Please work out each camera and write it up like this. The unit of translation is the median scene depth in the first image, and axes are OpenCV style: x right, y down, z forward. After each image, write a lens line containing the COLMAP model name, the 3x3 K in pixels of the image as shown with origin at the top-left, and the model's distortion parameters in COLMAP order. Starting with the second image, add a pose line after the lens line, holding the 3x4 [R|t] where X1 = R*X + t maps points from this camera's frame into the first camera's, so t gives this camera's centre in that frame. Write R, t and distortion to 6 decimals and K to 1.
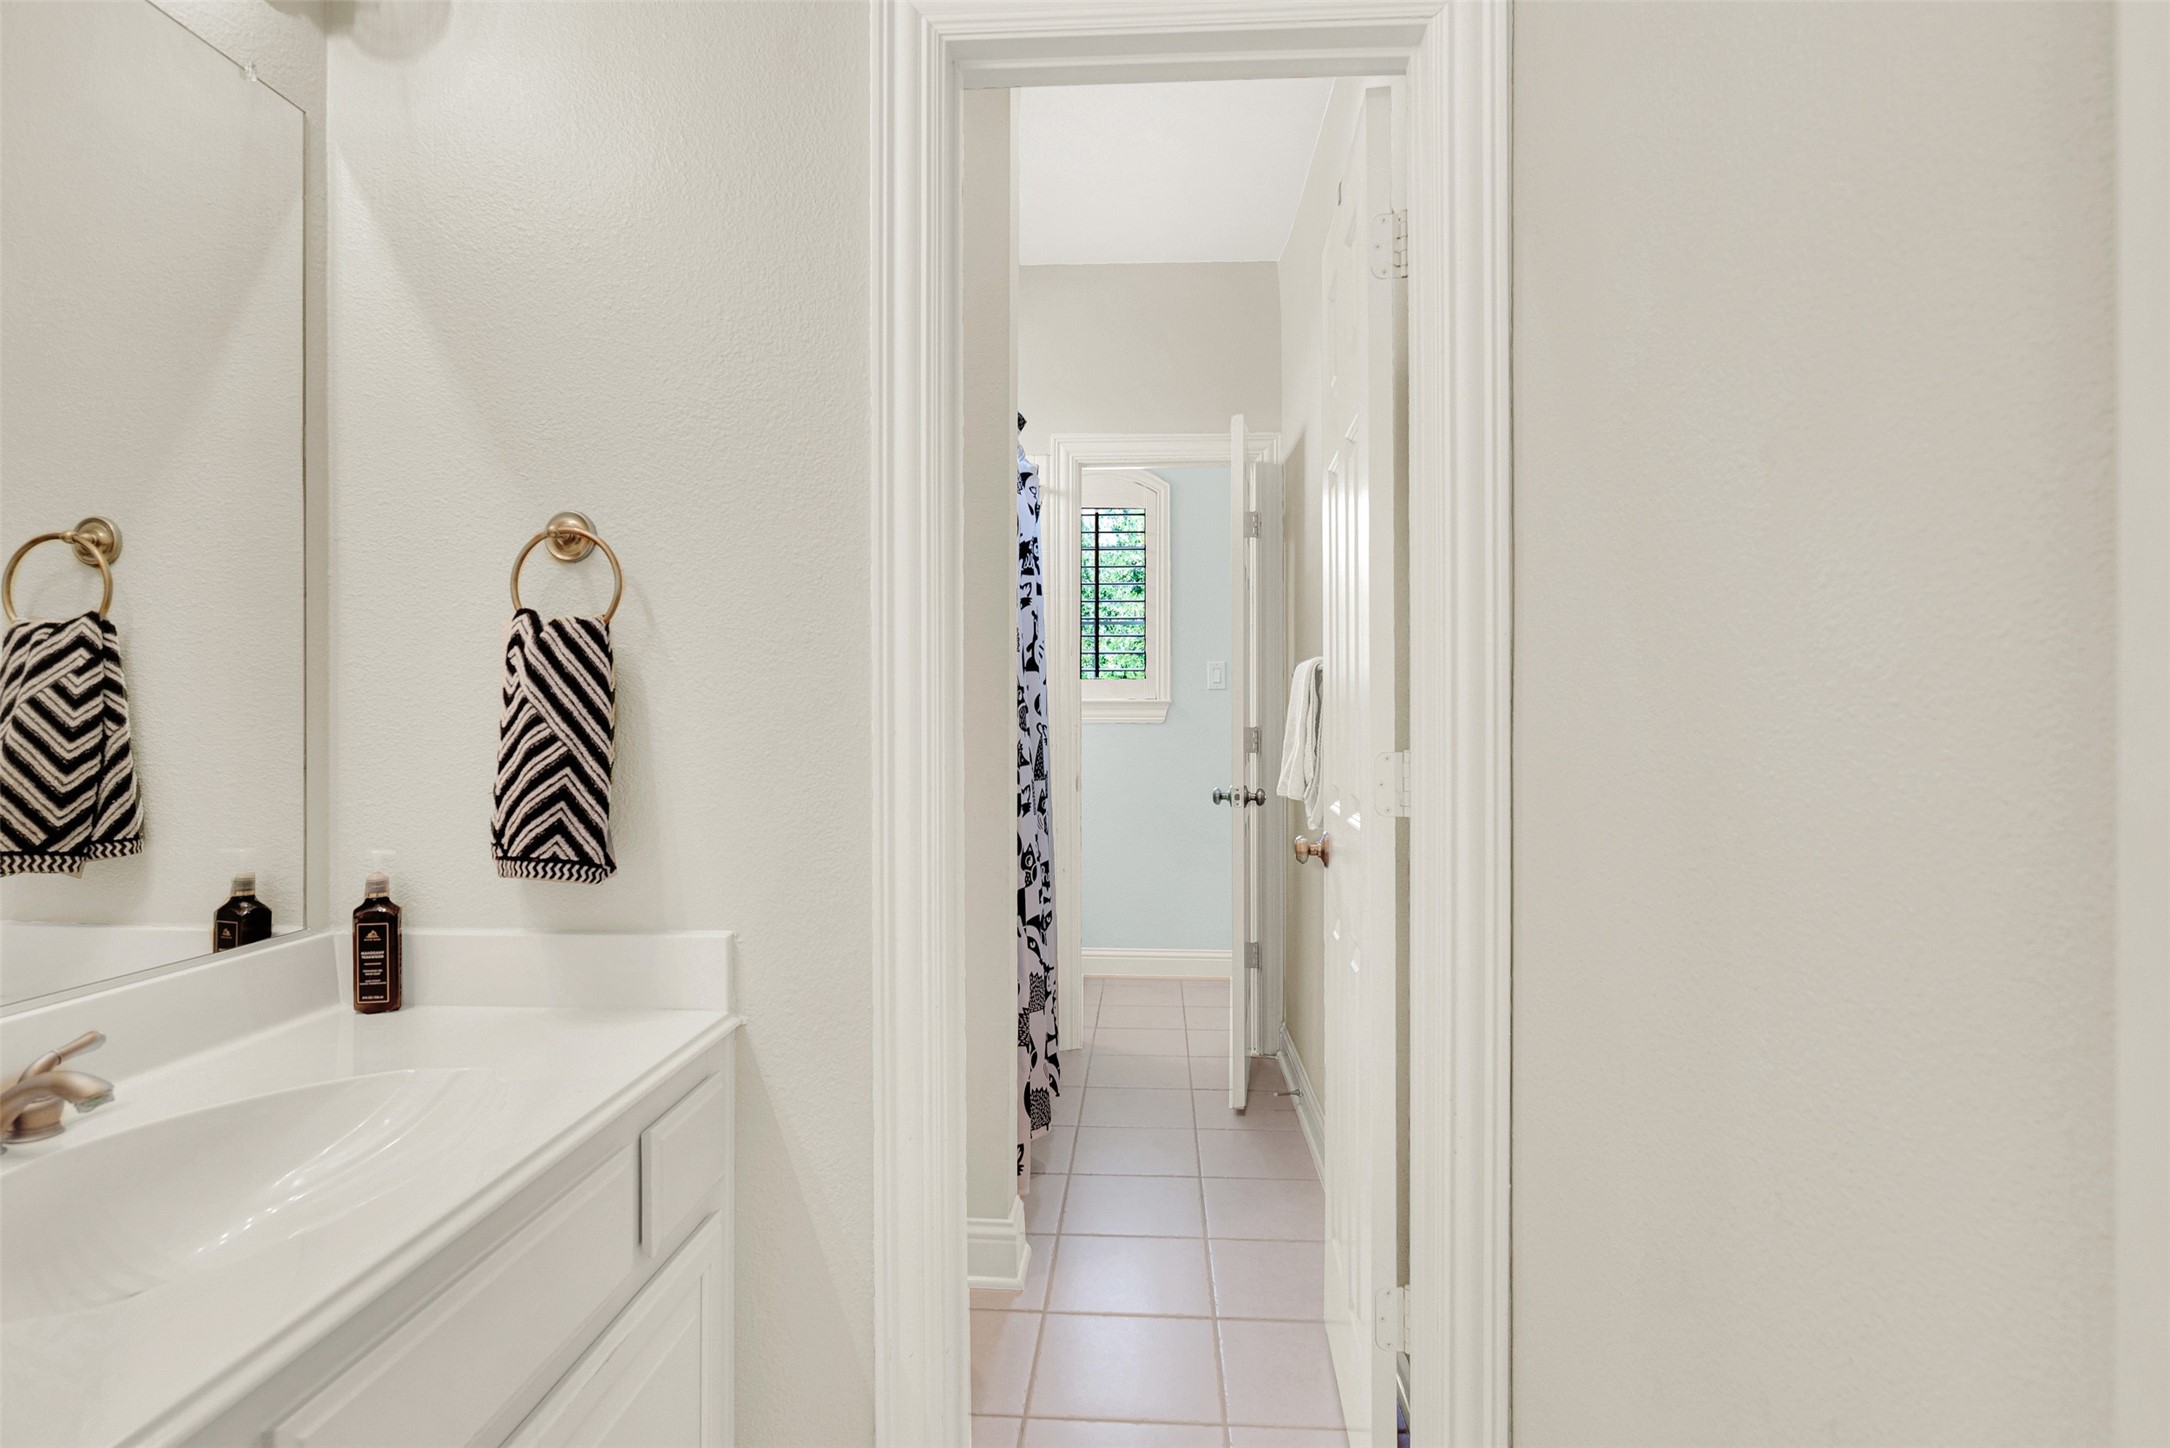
lens RADIAL K [[1121.2, 0, 1082.3], [0, 1121.2, 714.9], [0, 0, 1]] dist [-0.002257, -0.010830]
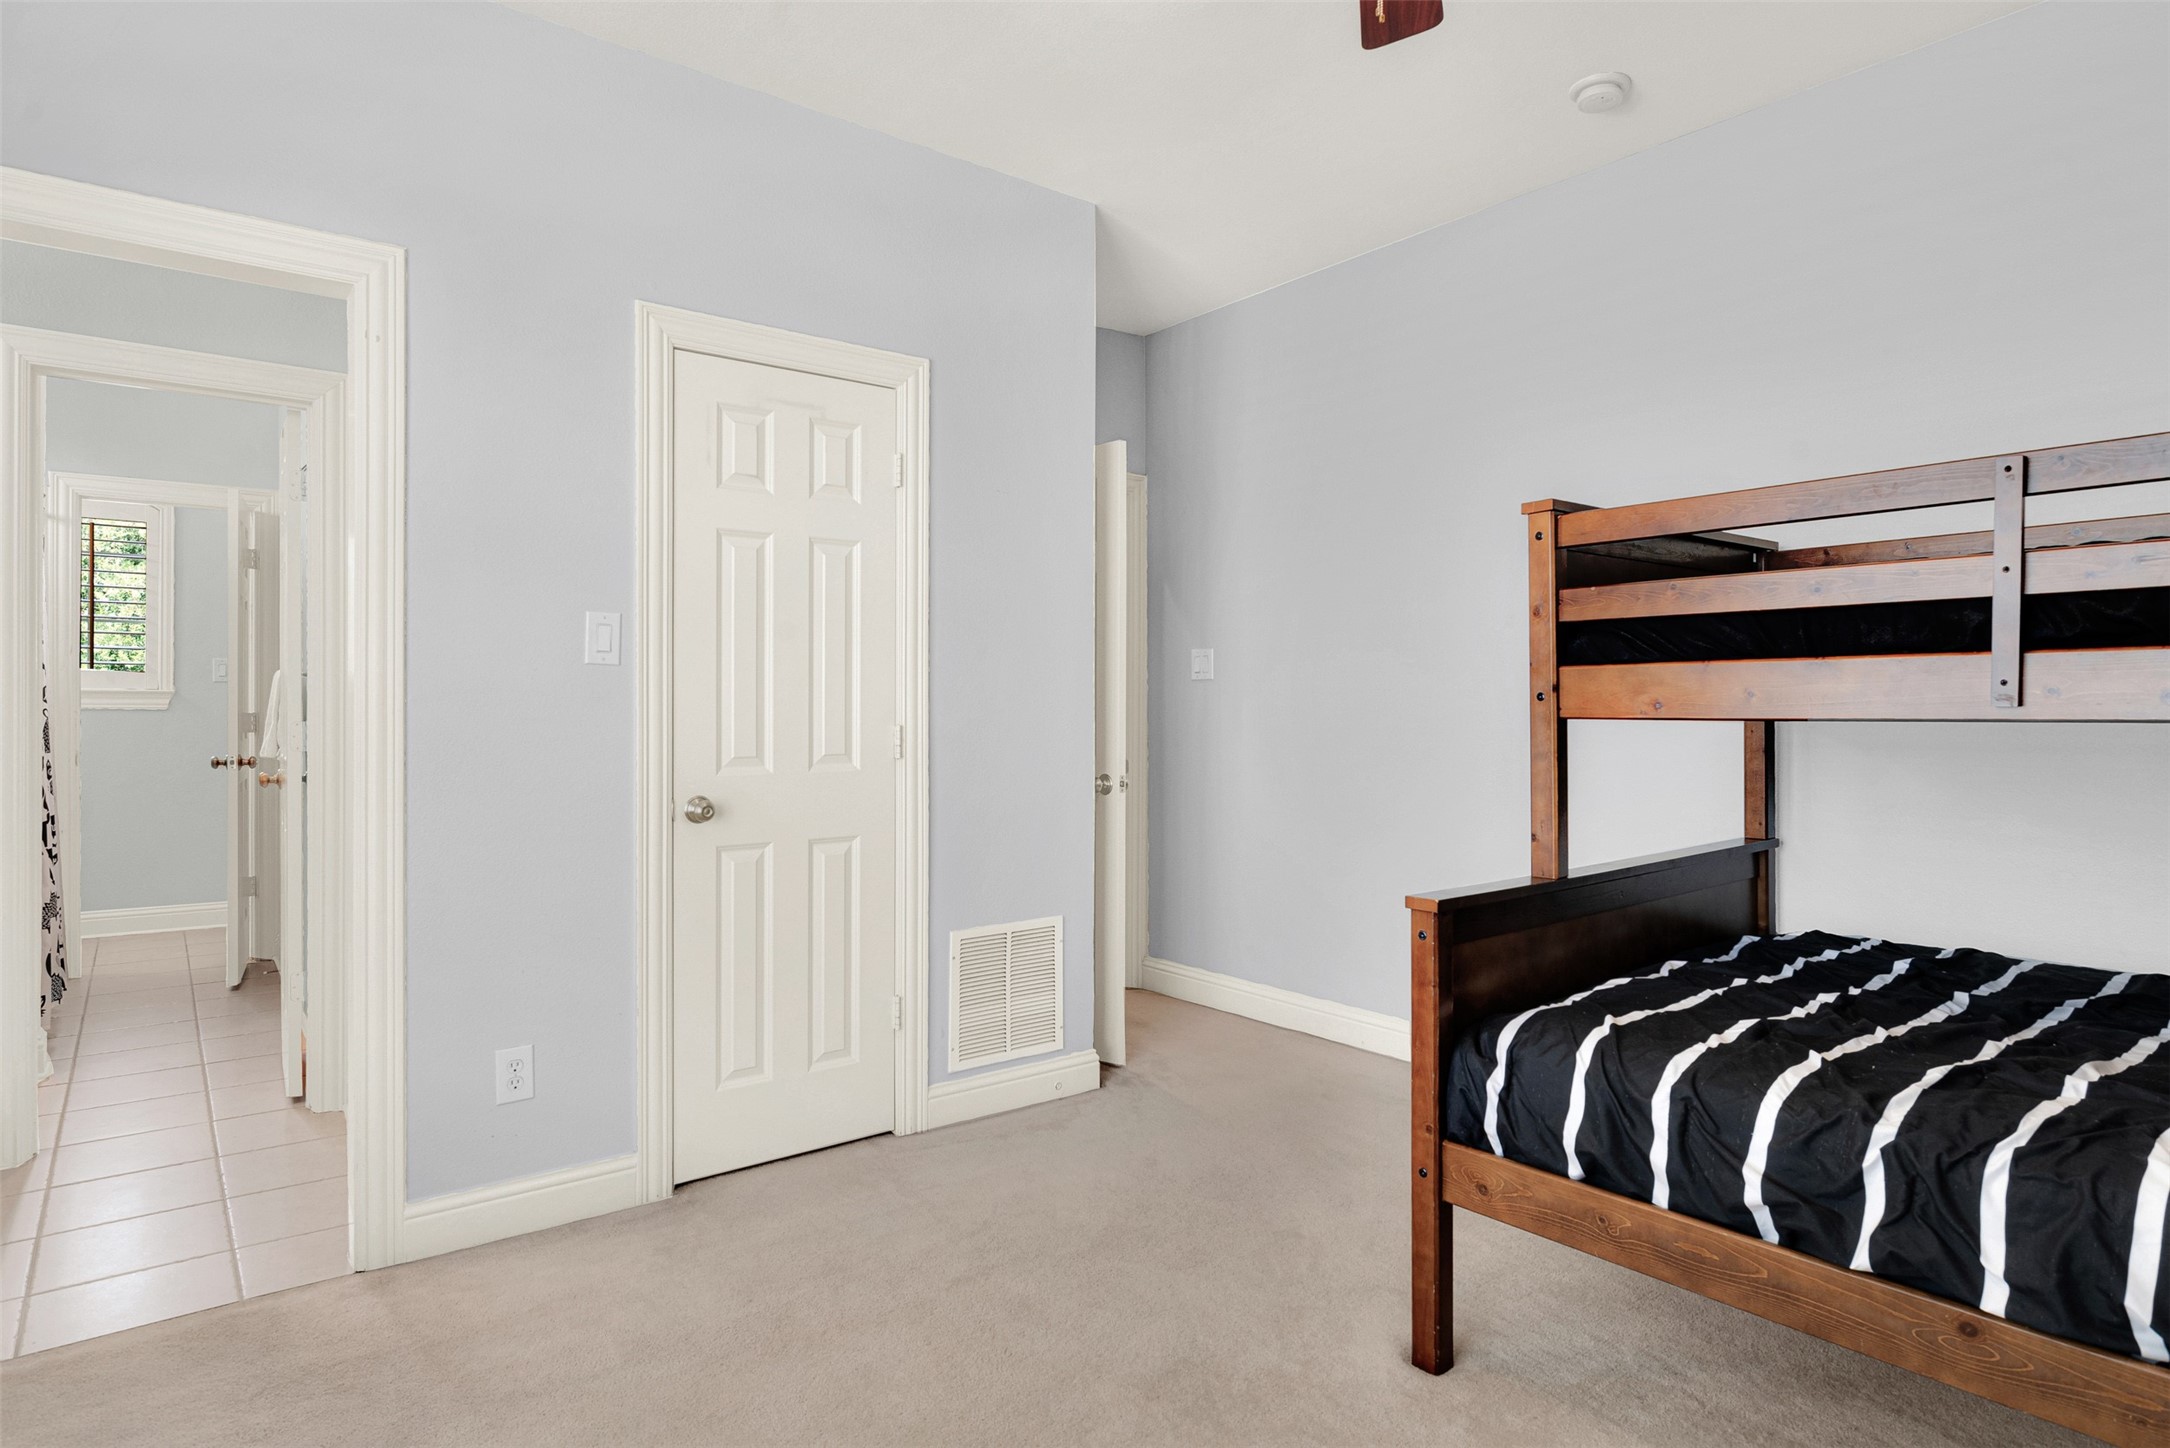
lens RADIAL K [[1121.2, 0, 1082.3], [0, 1121.2, 714.9], [0, 0, 1]] dist [-0.002257, -0.010830]
pose [[0.726940, -0.001586, 0.686699, -0.044015], [-0.006401, 0.999938, 0.009086, -0.004511], [-0.686671, -0.011001, 0.726885, -0.704455]]
